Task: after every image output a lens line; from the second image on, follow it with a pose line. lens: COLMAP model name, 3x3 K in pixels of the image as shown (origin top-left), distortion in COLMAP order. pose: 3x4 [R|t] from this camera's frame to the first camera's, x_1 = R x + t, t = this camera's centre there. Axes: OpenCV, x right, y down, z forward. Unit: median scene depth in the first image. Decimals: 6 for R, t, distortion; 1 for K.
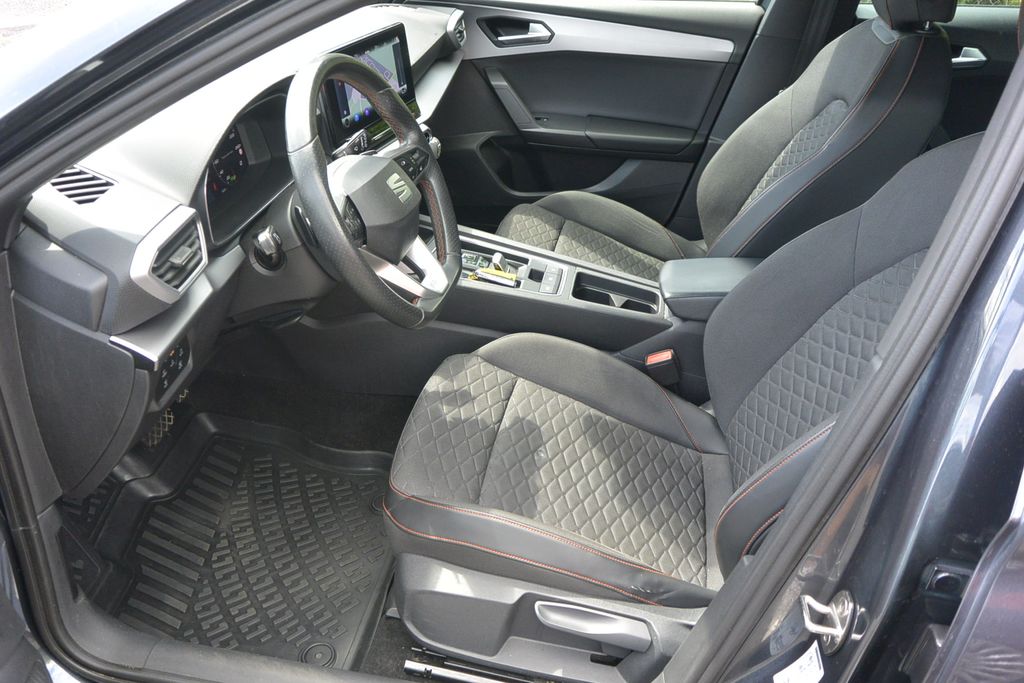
lens RADIAL K [[831.5, 0, 503.1], [0, 831.5, 342.3], [0, 0, 1]] dist [-0.009414, -0.007839]
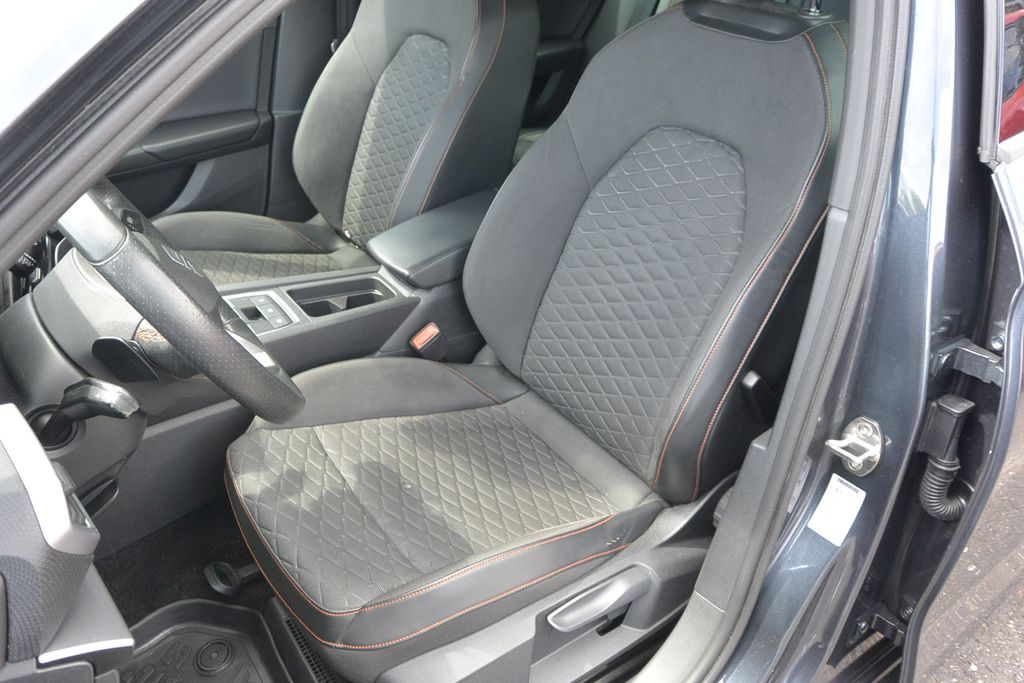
lens RADIAL K [[831.5, 0, 508.0], [0, 831.5, 337.9], [0, 0, 1]] dist [-0.009414, -0.007839]
pose [[0.703660, -0.429103, 0.566333, -0.280582], [0.410815, 0.896018, 0.168471, -0.100305], [-0.579736, 0.114112, 0.806774, 0.189808]]
